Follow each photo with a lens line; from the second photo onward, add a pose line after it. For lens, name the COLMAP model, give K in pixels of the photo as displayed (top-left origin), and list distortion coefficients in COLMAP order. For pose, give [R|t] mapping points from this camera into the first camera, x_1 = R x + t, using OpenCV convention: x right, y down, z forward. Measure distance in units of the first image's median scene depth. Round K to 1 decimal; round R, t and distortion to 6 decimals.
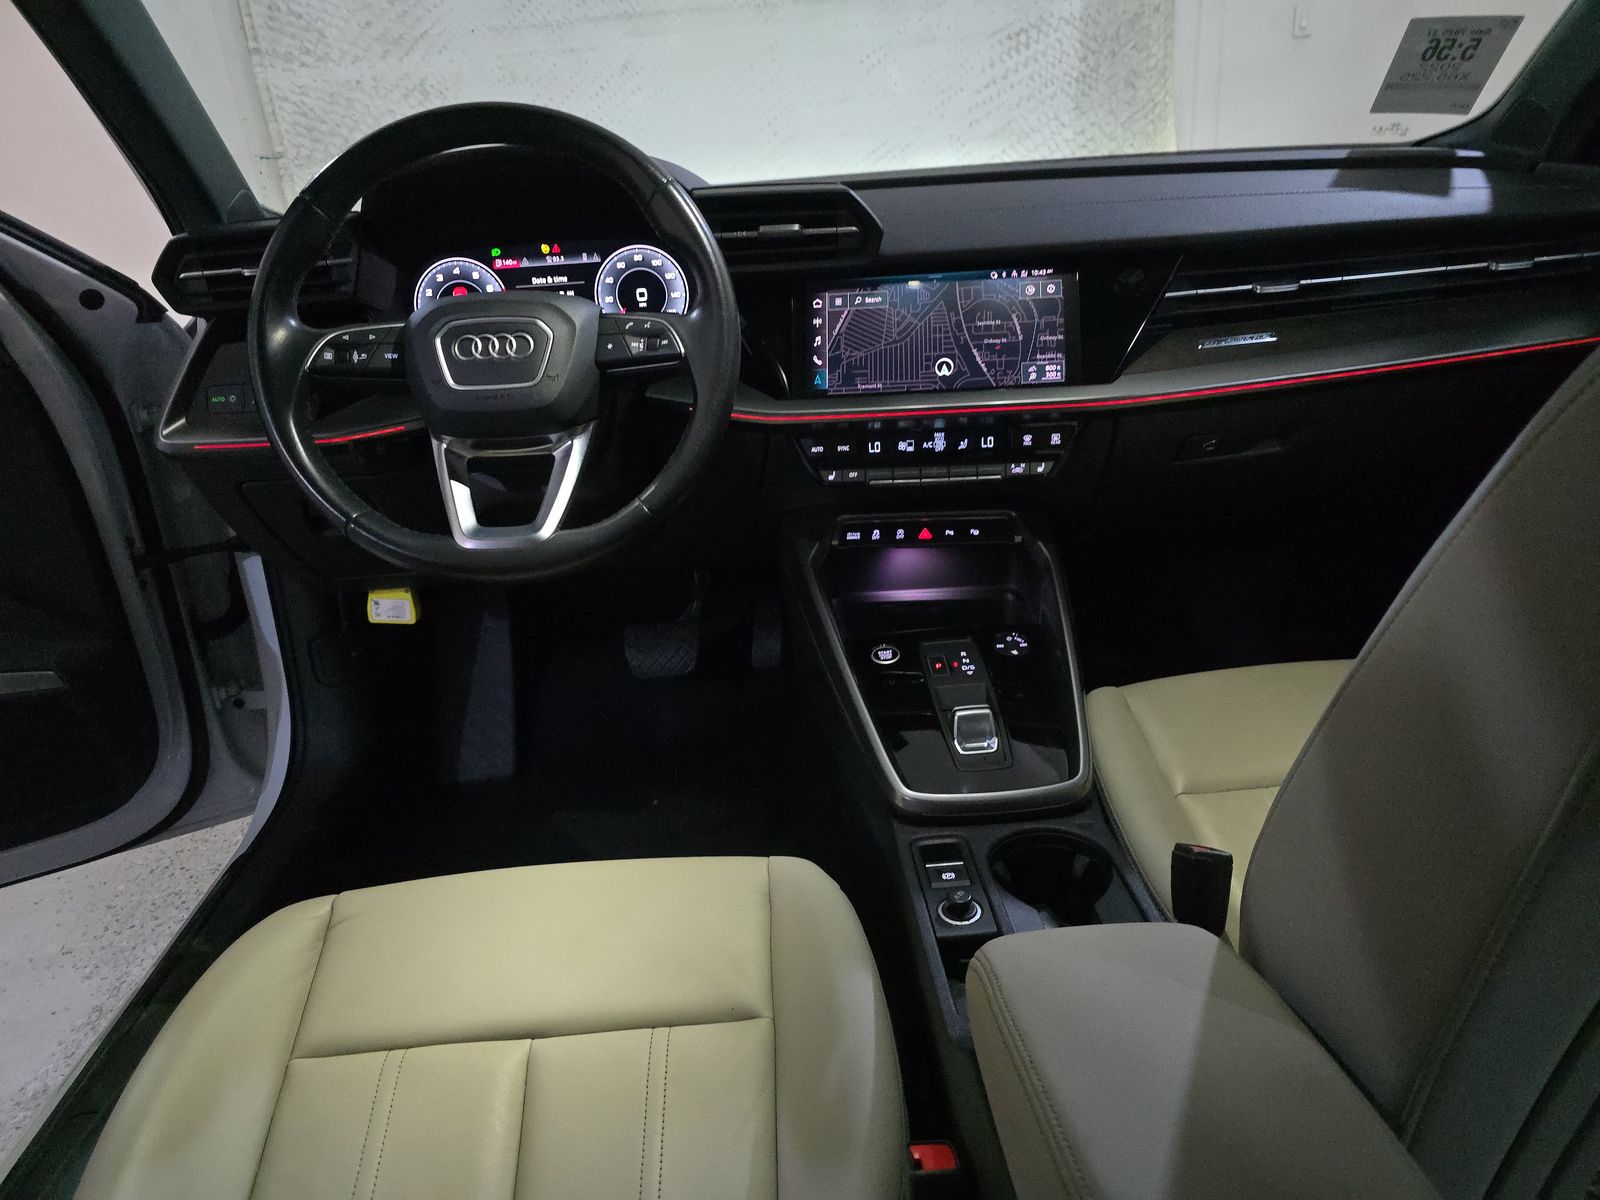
lens RADIAL K [[1079.0, 0, 800.0], [0, 1079.0, 600.0], [0, 0, 1]] dist [0.107689, -0.161120]
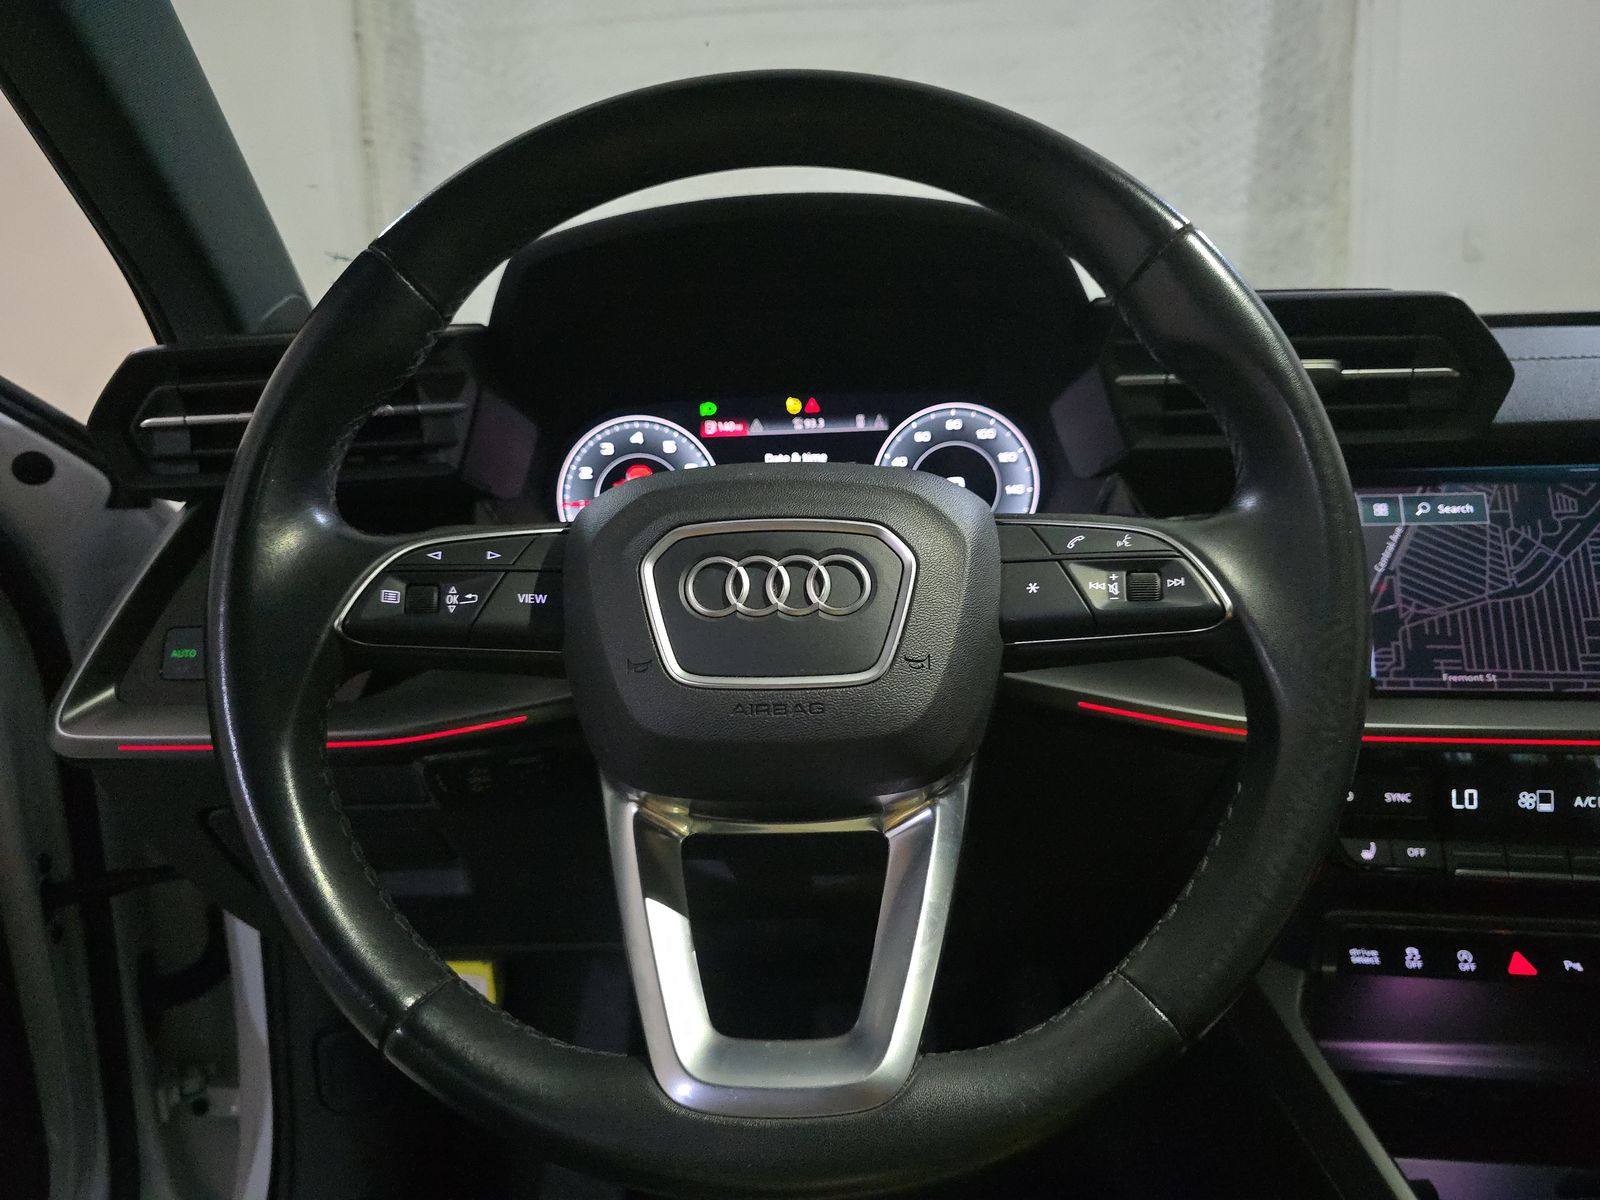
lens RADIAL K [[1068.5, 0, 800.0], [0, 1068.5, 600.0], [0, 0, 1]] dist [0.000862, 0.000656]
pose [[0.998002, 0.039107, -0.049619, -0.199302], [-0.047625, 0.981746, -0.184136, -0.120629], [0.041512, 0.186131, 0.981648, 0.476529]]
